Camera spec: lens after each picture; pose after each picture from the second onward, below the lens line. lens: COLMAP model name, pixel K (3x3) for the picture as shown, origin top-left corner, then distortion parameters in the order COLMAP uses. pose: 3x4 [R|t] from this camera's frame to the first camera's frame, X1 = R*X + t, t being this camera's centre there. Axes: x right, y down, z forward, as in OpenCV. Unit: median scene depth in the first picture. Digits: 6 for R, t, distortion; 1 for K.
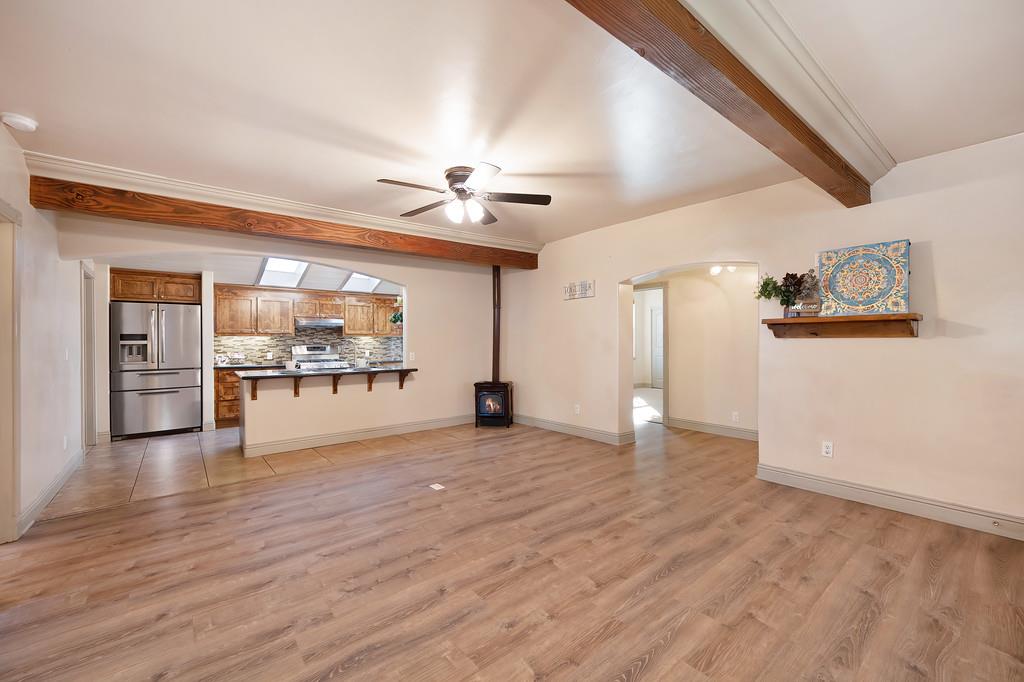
lens RADIAL K [[415.5, 0, 512.0], [0, 415.5, 341.0], [0, 0, 1]] dist [0.000338, -0.000078]
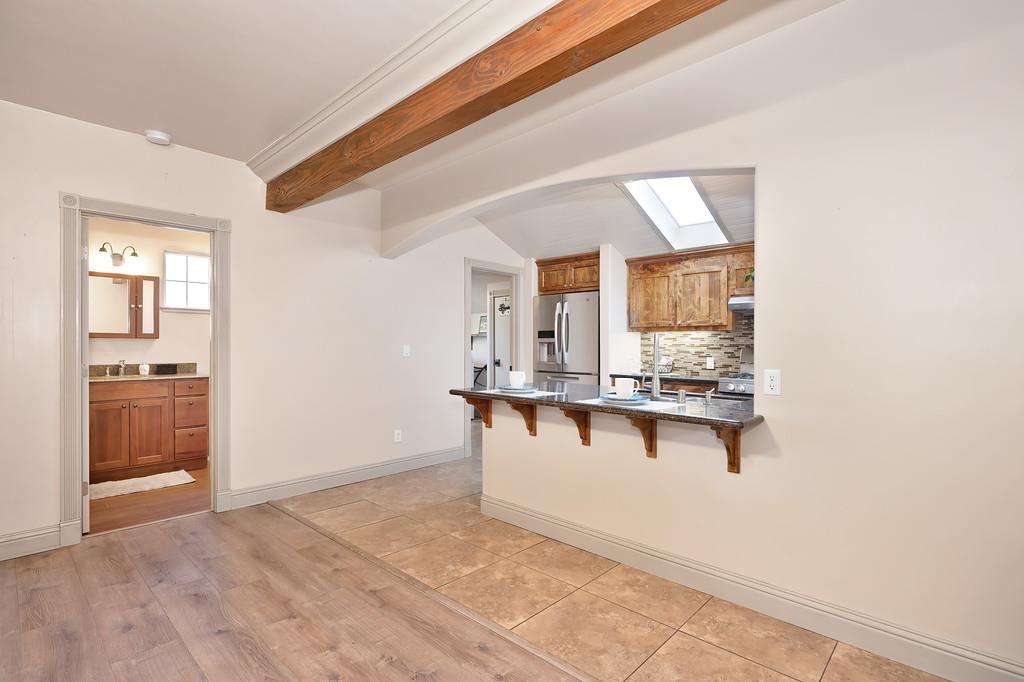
lens RADIAL K [[482.4, 0, 517.2], [0, 482.4, 343.8], [0, 0, 1]] dist [-0.001656, -0.000130]
pose [[0.151395, 0.003777, -0.988466, 0.089624], [-0.003833, 0.999987, 0.003234, 0.006741], [0.988466, 0.003299, 0.151408, 0.672004]]
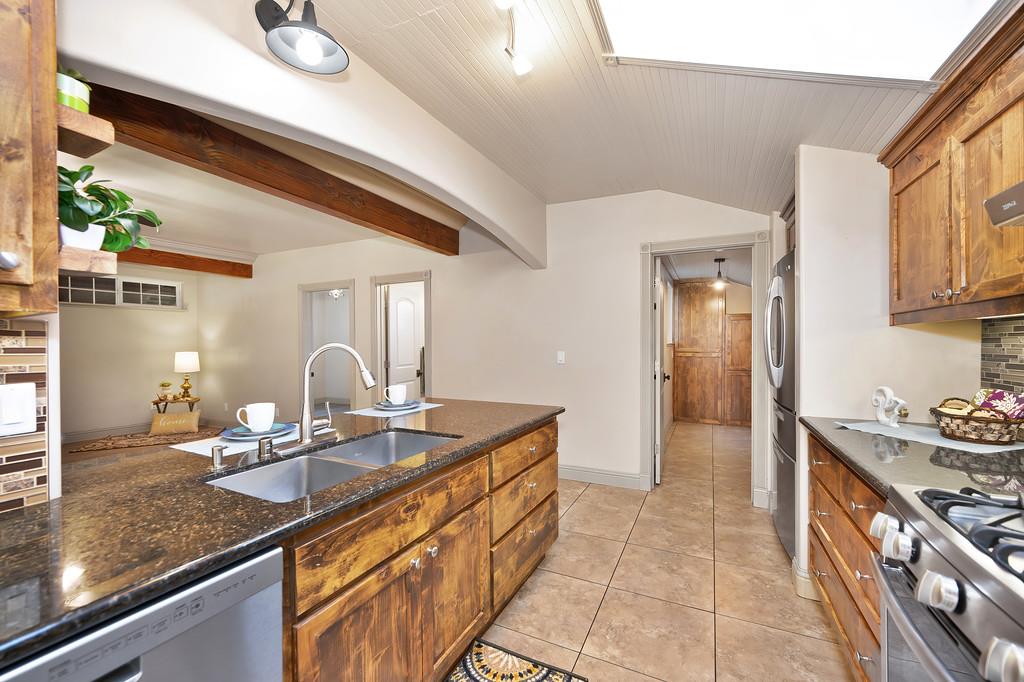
lens RADIAL K [[404.3, 0, 517.1], [0, 404.3, 346.7], [0, 0, 1]] dist [-0.000844, -0.000146]
pose [[-0.897954, 0.011842, -0.439930, -0.334786], [0.009283, 0.999925, 0.007967, -0.001270], [0.439991, 0.003070, -0.897997, 1.134697]]
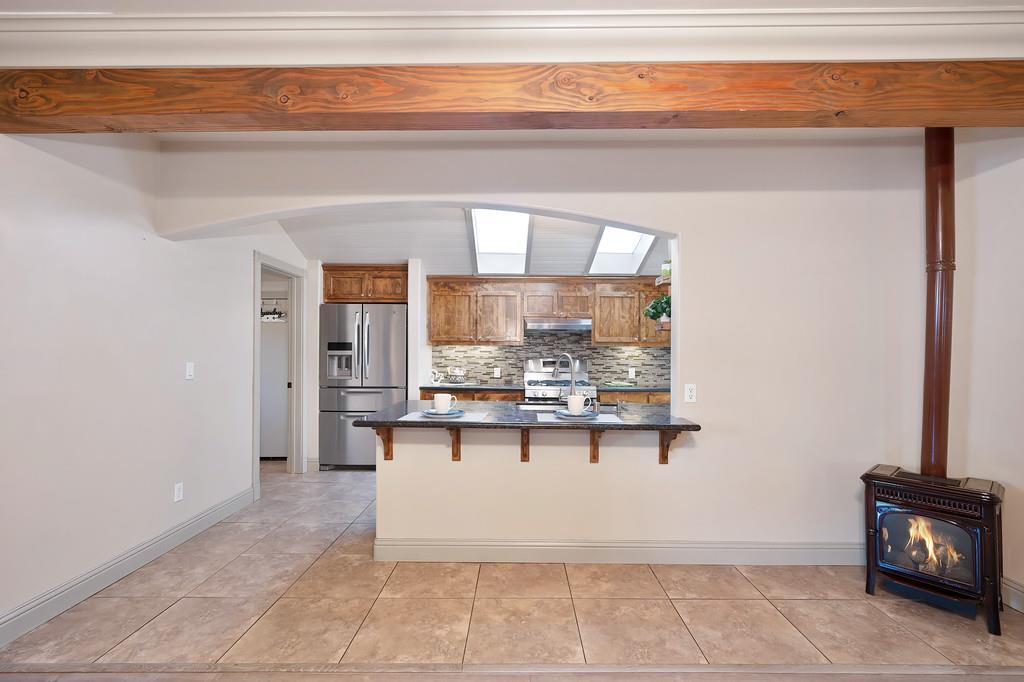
lens RADIAL K [[444.6, 0, 517.9], [0, 444.6, 345.2], [0, 0, 1]] dist [-0.001500, -0.000228]
pose [[0.780708, 0.003366, -0.624887, -0.078732], [-0.009601, 0.999932, -0.006610, -0.007911], [0.624822, 0.011160, 0.780687, 0.461500]]
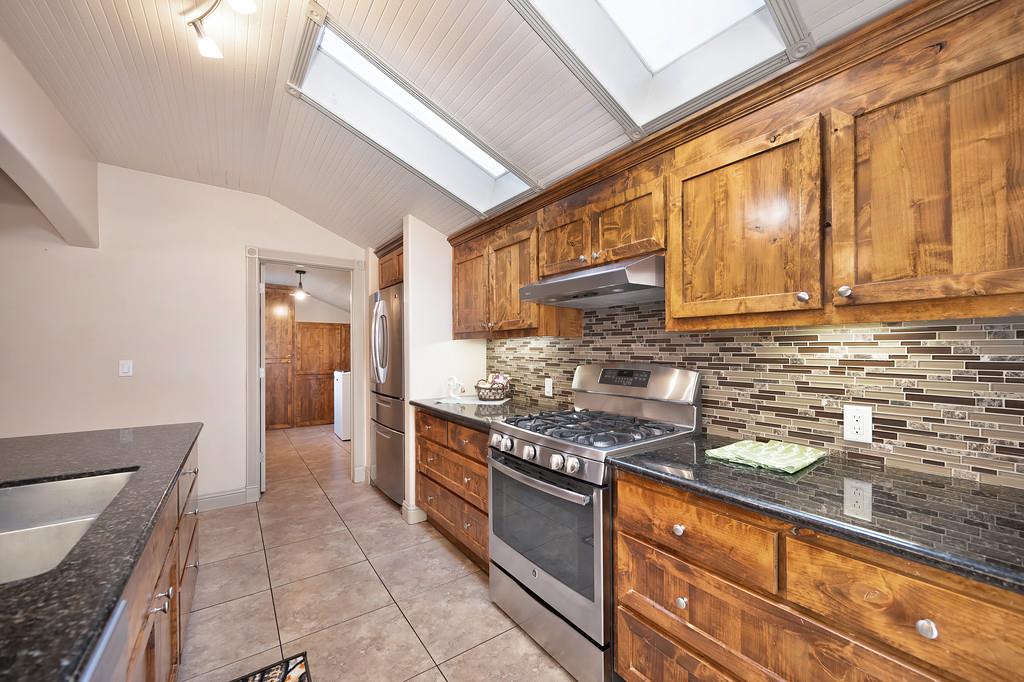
lens RADIAL K [[404.3, 0, 517.1], [0, 404.3, 346.7], [0, 0, 1]] dist [-0.000844, -0.000146]
pose [[-0.048865, 0.000925, -0.998805, -0.216229], [0.002947, 0.999995, 0.000782, -0.003426], [0.998801, -0.002905, -0.048868, 1.092525]]
